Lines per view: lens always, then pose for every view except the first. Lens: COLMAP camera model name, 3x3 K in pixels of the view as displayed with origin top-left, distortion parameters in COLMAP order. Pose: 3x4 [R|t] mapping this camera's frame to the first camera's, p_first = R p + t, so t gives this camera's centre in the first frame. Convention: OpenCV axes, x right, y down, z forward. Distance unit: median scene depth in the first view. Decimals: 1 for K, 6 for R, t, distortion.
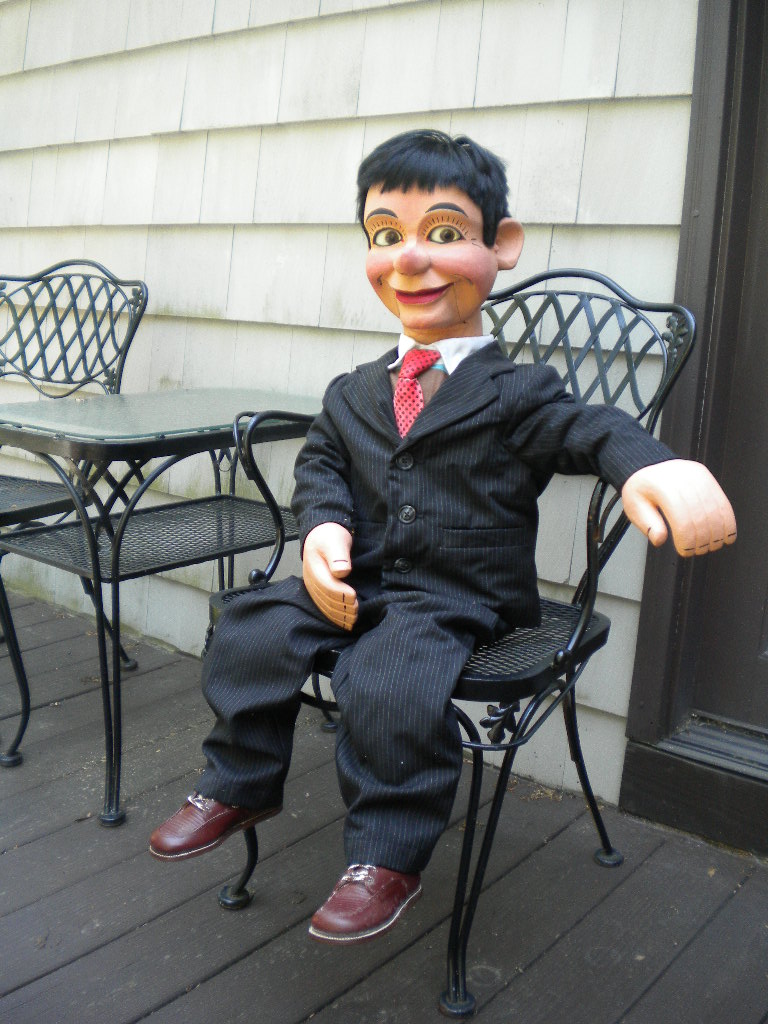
lens RADIAL K [[1077.9, 0, 398.2], [0, 1077.9, 513.2], [0, 0, 1]] dist [-0.046966, -0.202923]
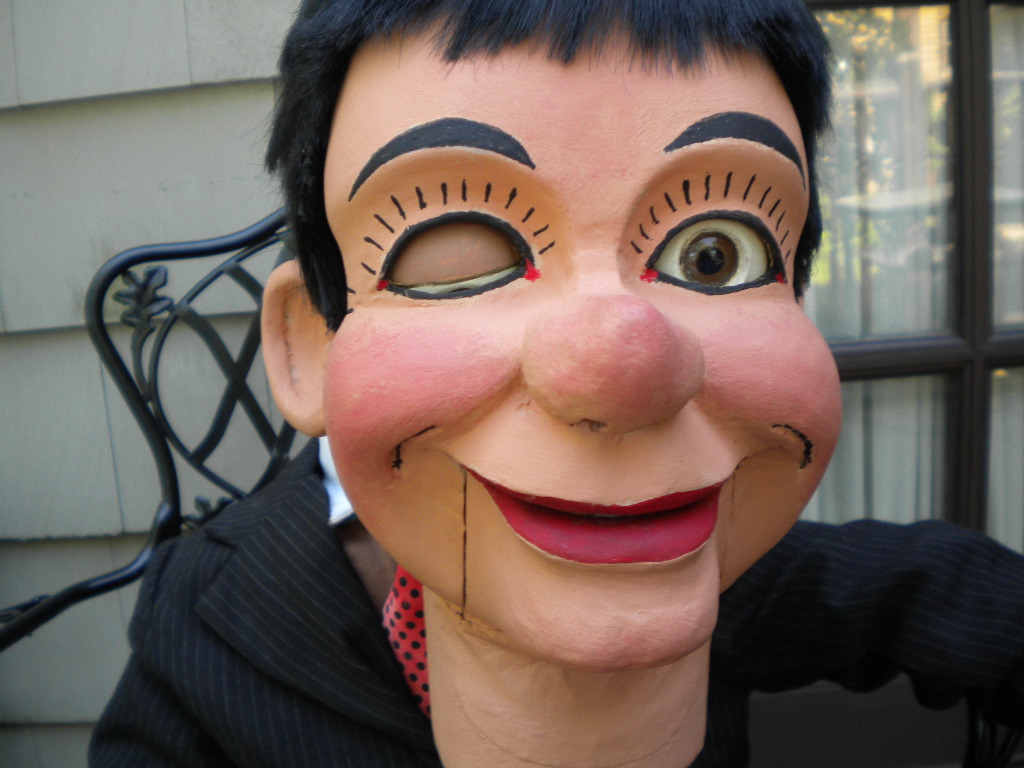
lens RADIAL K [[1077.9, 0, 511.3], [0, 1077.9, 376.8], [0, 0, 1]] dist [-0.046966, -0.202923]
pose [[0.910030, 0.014937, 0.414272, -0.089423], [0.084625, 0.971612, -0.220928, -0.179128], [-0.405812, 0.236109, 0.882932, 0.787216]]
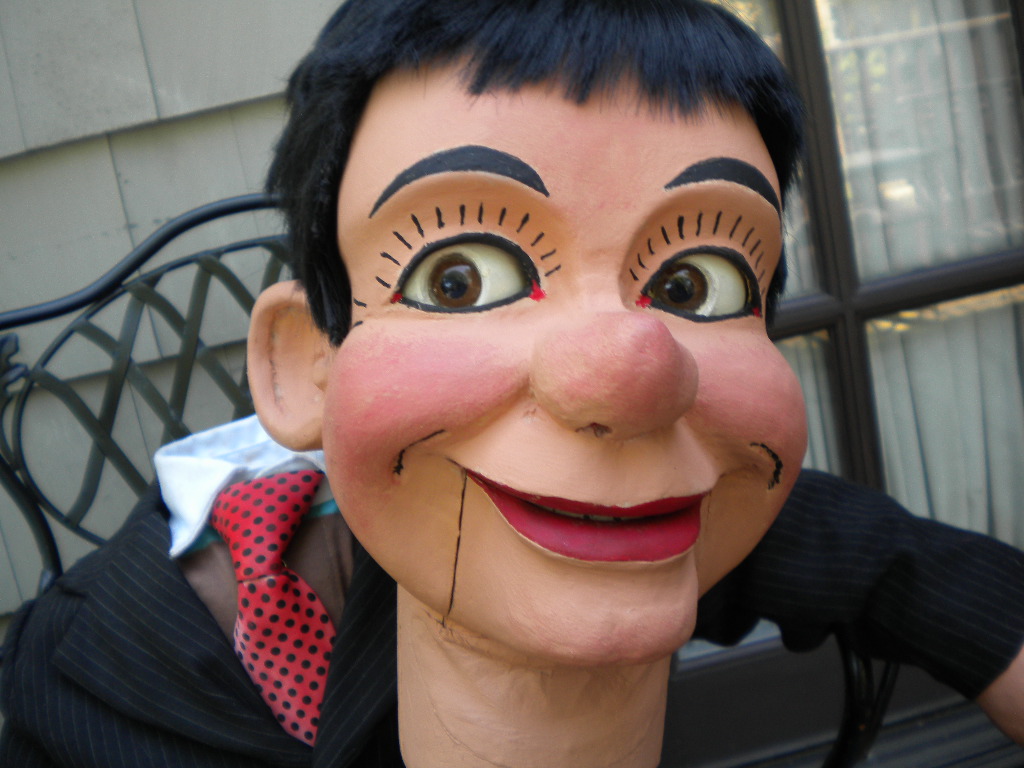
lens RADIAL K [[1077.9, 0, 511.3], [0, 1077.9, 376.8], [0, 0, 1]] dist [-0.046966, -0.202923]
pose [[0.863579, 0.083020, 0.497331, -0.116168], [0.068871, 0.957685, -0.279457, -0.164470], [-0.499487, 0.275585, 0.821319, 0.787491]]
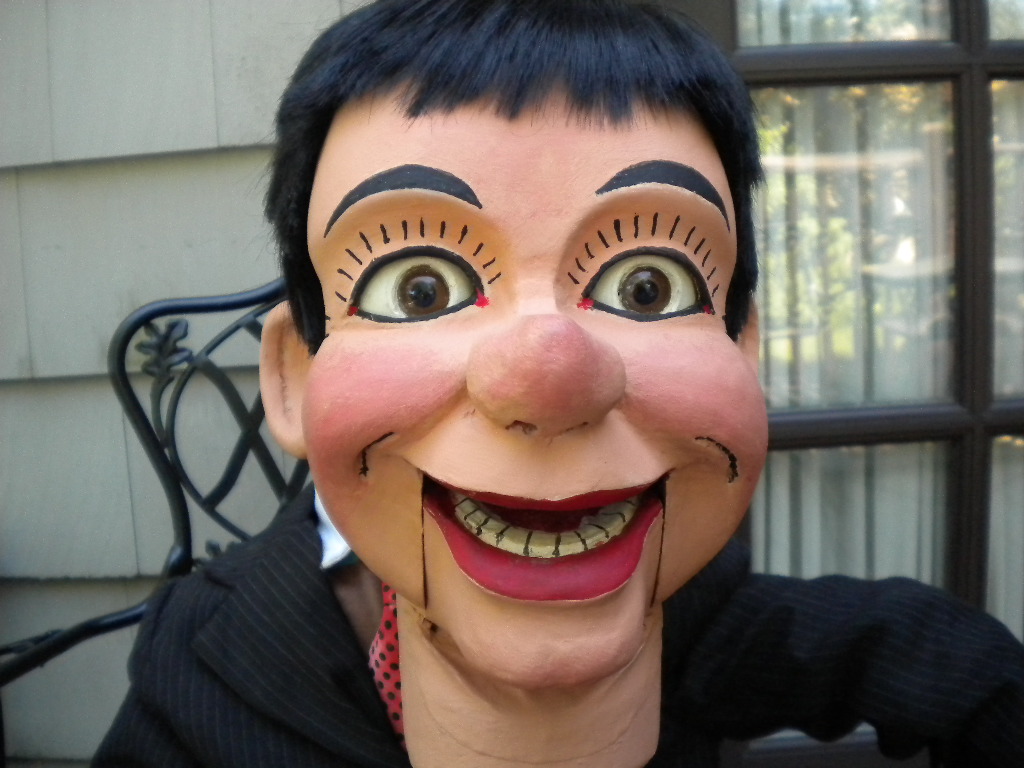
lens RADIAL K [[1096.2, 0, 512.0], [0, 1096.2, 384.0], [0, 0, 1]] dist [-0.046821, -0.177469]
pose [[0.924180, 0.055032, 0.377972, -0.083637], [0.063563, 0.953609, -0.294261, -0.154192], [-0.376631, 0.295975, 0.877809, 0.754357]]
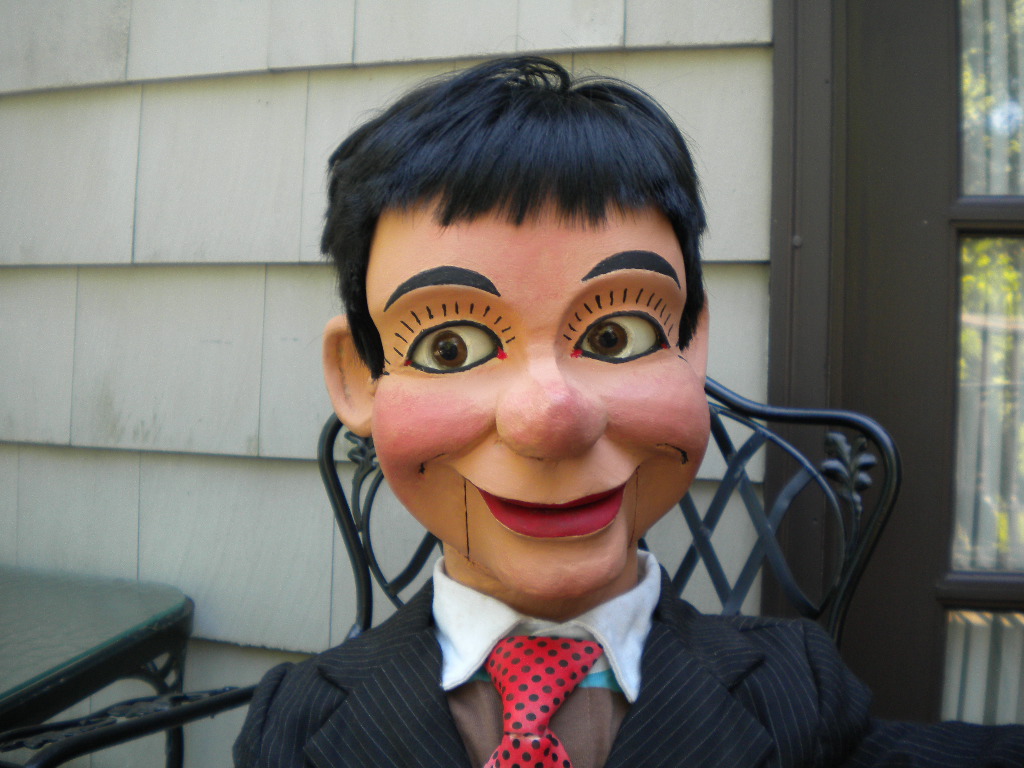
lens RADIAL K [[1077.9, 0, 511.3], [0, 1077.9, 376.8], [0, 0, 1]] dist [-0.046966, -0.202923]
pose [[0.917172, -0.061011, 0.393793, -0.129014], [0.111086, 0.988182, -0.105626, -0.203614], [-0.382695, 0.140623, 0.913110, 0.658210]]
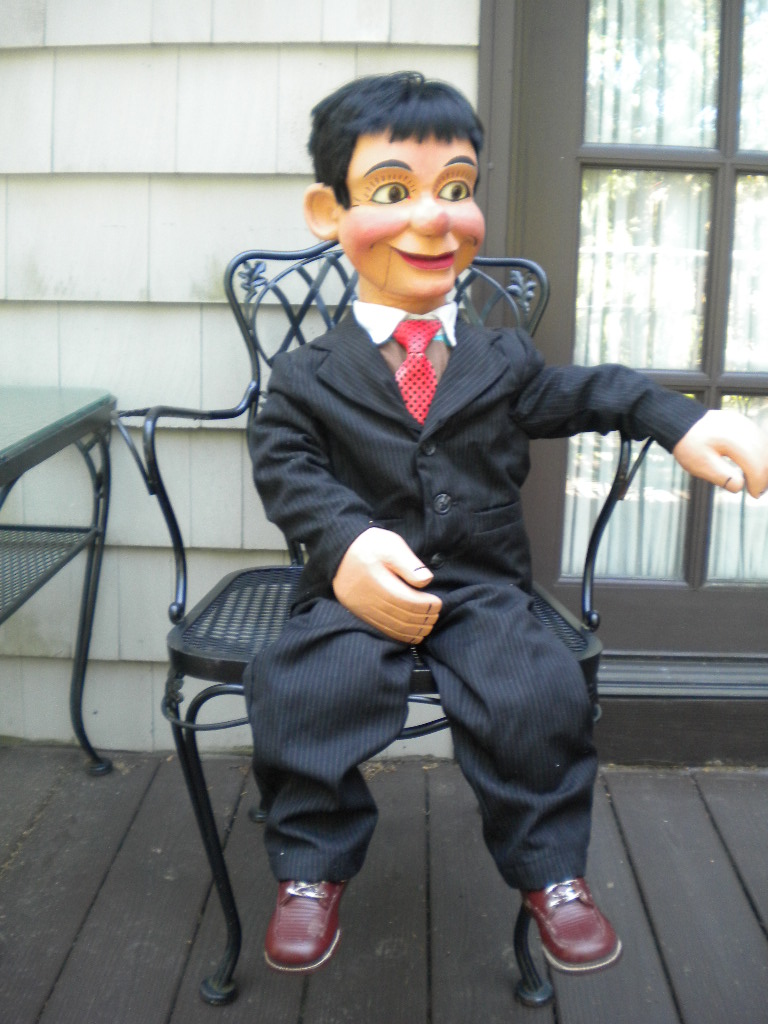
lens RADIAL K [[1077.9, 0, 398.2], [0, 1077.9, 513.2], [0, 0, 1]] dist [-0.046966, -0.202923]
pose [[0.797668, -0.167611, 0.579338, -0.540065], [0.137786, 0.985847, 0.095507, -0.081703], [-0.587147, 0.003641, 0.809472, 0.287090]]
